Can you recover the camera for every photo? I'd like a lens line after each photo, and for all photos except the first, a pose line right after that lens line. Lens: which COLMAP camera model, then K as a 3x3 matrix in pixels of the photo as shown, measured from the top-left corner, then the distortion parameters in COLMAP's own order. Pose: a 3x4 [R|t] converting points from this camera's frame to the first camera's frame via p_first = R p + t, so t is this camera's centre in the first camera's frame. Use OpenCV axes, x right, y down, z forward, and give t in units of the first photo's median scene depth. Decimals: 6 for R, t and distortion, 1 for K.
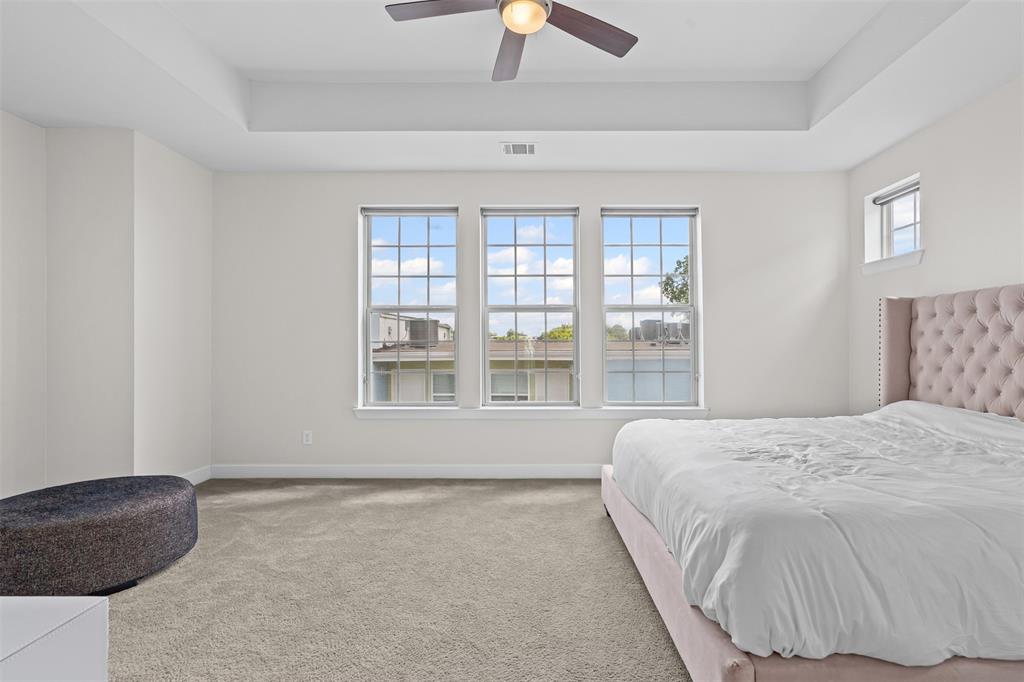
lens RADIAL K [[470.0, 0, 536.2], [0, 470.0, 341.2], [0, 0, 1]] dist [-0.001952, -0.000241]
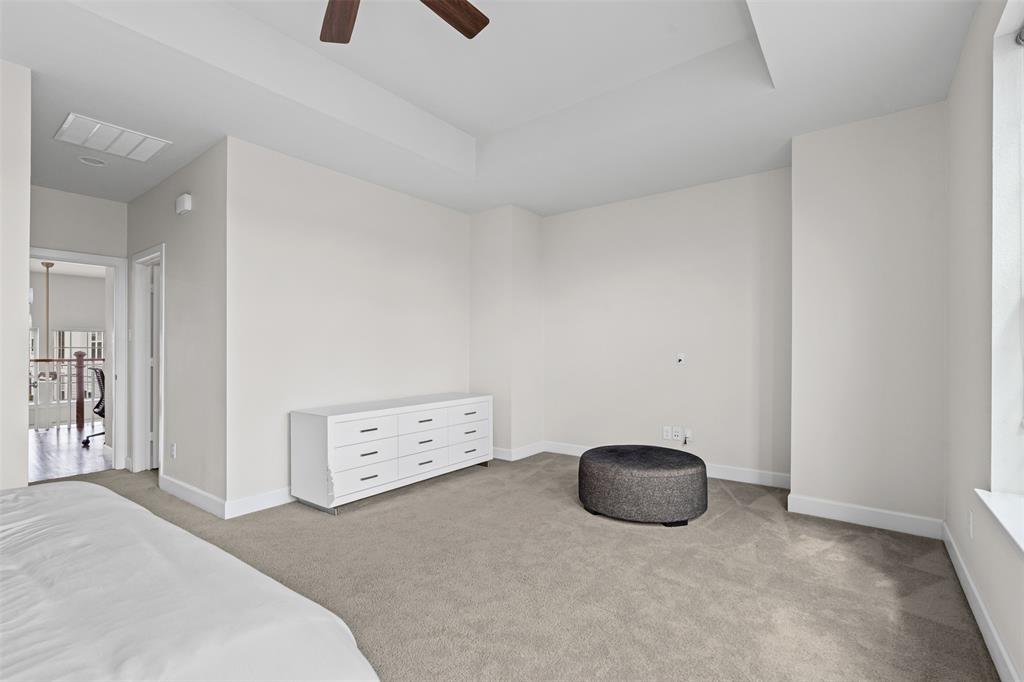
lens RADIAL K [[458.2, 0, 508.9], [0, 458.2, 345.0], [0, 0, 1]] dist [-0.002356, 0.000826]
pose [[-0.605136, 0.001410, -0.796121, 0.242669], [0.018705, 0.999748, -0.012447, -0.003552], [0.795903, -0.022423, -0.605009, 0.859990]]
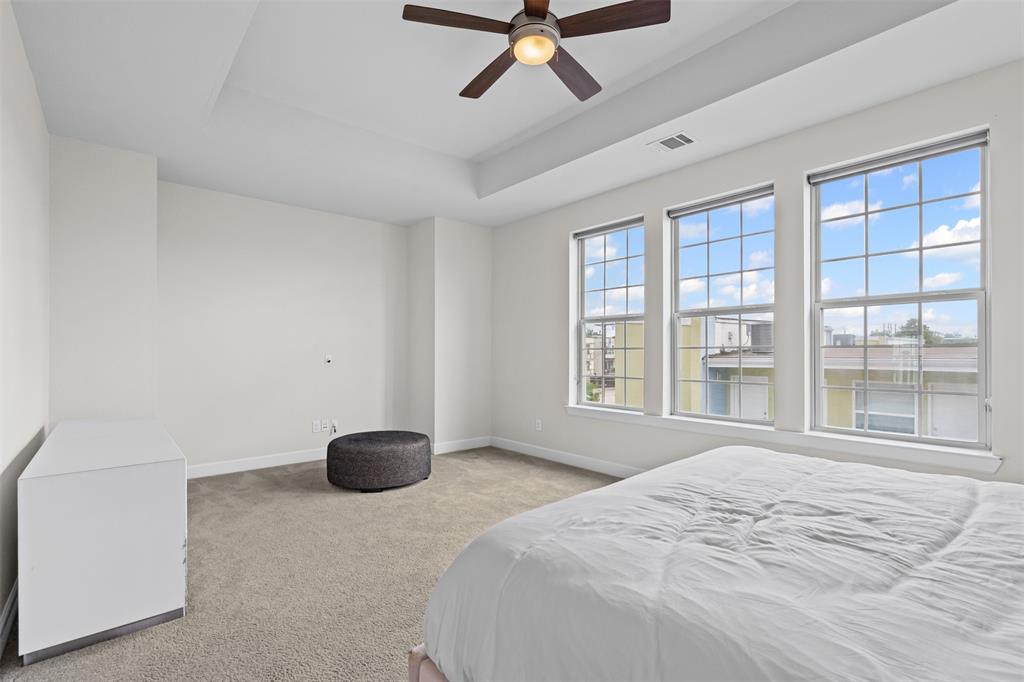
lens RADIAL K [[458.2, 0, 508.9], [0, 458.2, 345.0], [0, 0, 1]] dist [-0.002356, 0.000826]
pose [[0.654628, -0.010373, -0.755880, 0.374148], [0.007891, 0.999945, -0.006889, -0.001837], [0.755910, -0.001455, 0.654674, 0.131261]]
